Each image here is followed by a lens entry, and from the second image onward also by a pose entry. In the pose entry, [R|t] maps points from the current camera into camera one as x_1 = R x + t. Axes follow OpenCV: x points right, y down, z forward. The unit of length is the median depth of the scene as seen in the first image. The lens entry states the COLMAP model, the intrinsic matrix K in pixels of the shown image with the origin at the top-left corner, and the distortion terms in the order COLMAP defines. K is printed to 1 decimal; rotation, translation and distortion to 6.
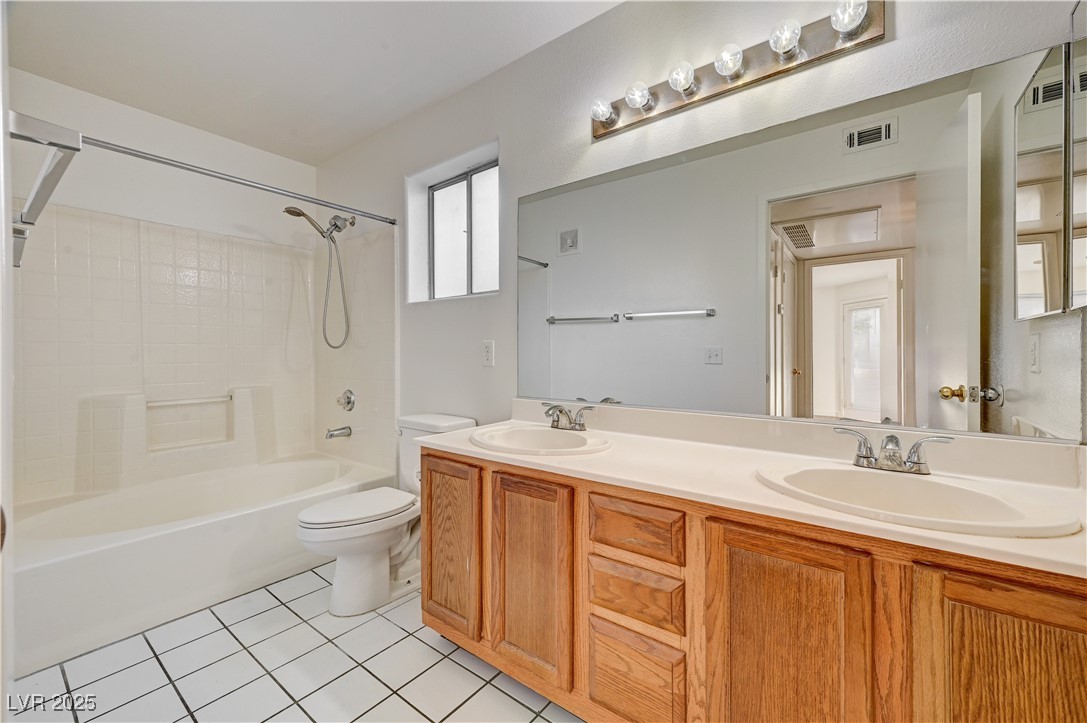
lens RADIAL K [[433.4, 0, 546.0], [0, 433.4, 356.5], [0, 0, 1]] dist [0.002144, 0.000159]
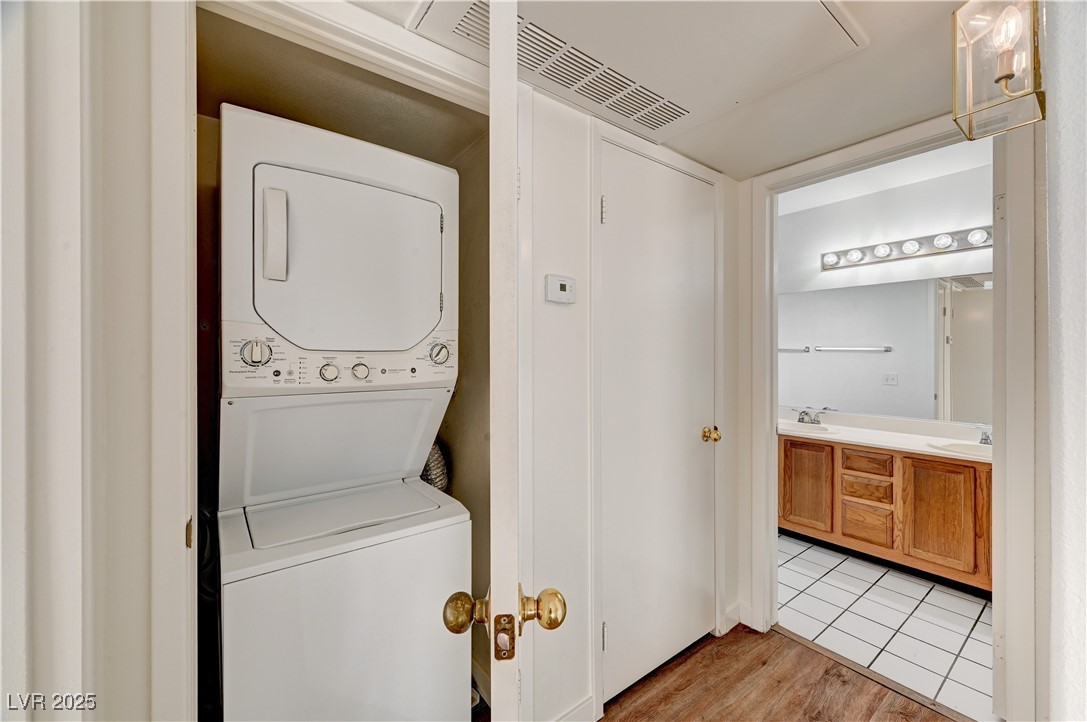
lens RADIAL K [[433.4, 0, 543.0], [0, 433.4, 356.5], [0, 0, 1]] dist [0.002144, 0.000159]
pose [[0.963792, 0.003374, -0.266635, -0.923746], [-0.003111, 0.999994, 0.001410, -0.205604], [0.266639, -0.000529, 0.963796, -1.886384]]
